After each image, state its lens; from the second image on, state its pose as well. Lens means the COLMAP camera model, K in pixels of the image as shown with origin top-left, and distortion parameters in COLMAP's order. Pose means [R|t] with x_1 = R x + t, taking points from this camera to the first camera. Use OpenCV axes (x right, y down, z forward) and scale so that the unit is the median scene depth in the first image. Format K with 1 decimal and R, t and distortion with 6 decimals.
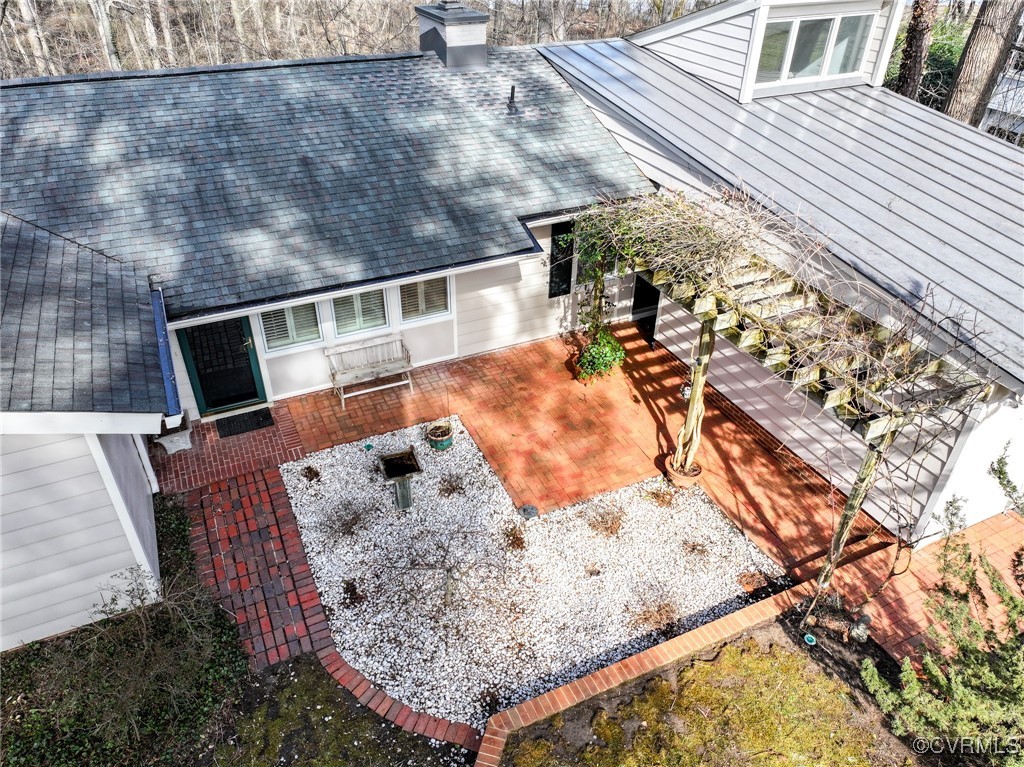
lens RADIAL K [[700.9, 0, 512.0], [0, 700.9, 383.5], [0, 0, 1]] dist [0.000397, 0.004390]
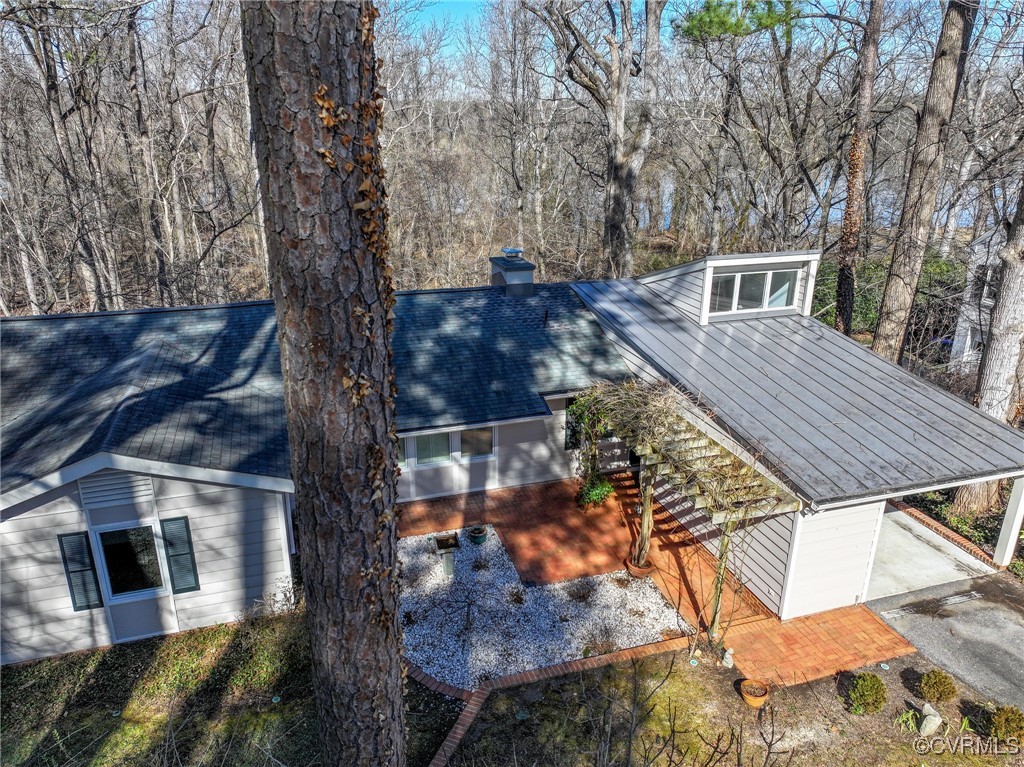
lens RADIAL K [[700.9, 0, 512.0], [0, 700.9, 383.5], [0, 0, 1]] dist [0.000397, 0.004390]
pose [[0.991420, 0.040787, -0.124185, 0.142333], [-0.071054, 0.965605, -0.250116, 0.135306], [0.109712, 0.256794, 0.960219, -0.501745]]
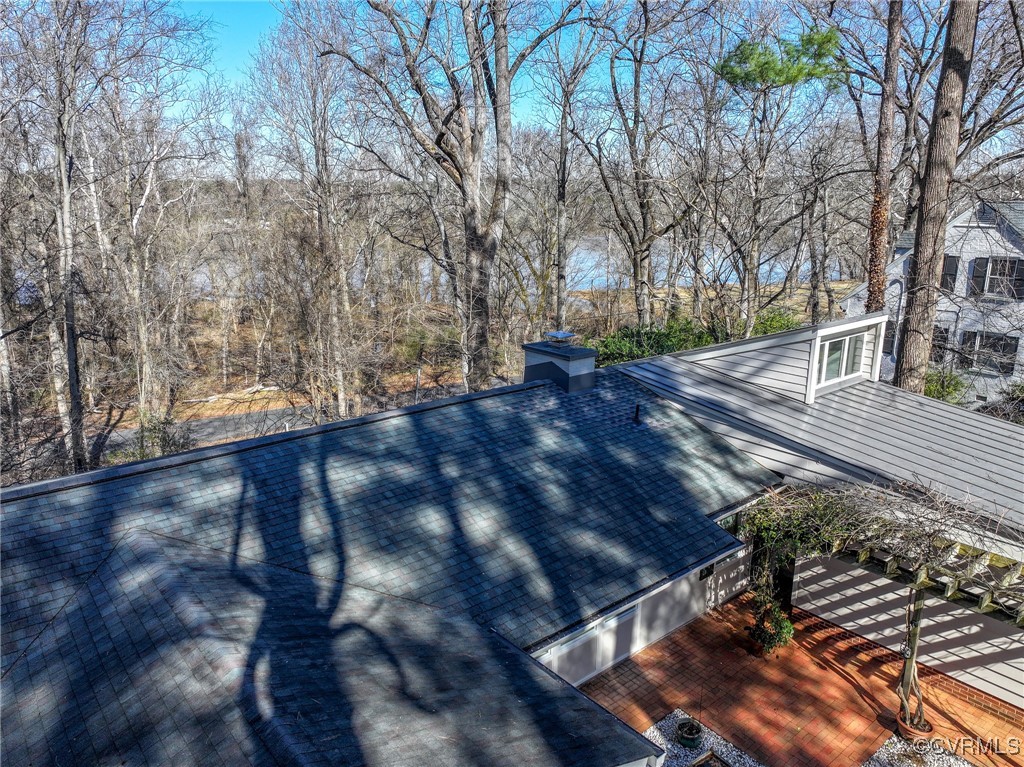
lens RADIAL K [[700.9, 0, 512.0], [0, 700.9, 383.5], [0, 0, 1]] dist [0.000397, 0.004390]
pose [[0.971922, -0.066354, 0.225754, -0.581019], [0.140590, 0.933092, -0.331018, -0.100901], [-0.188685, 0.353462, 0.916222, -0.101322]]
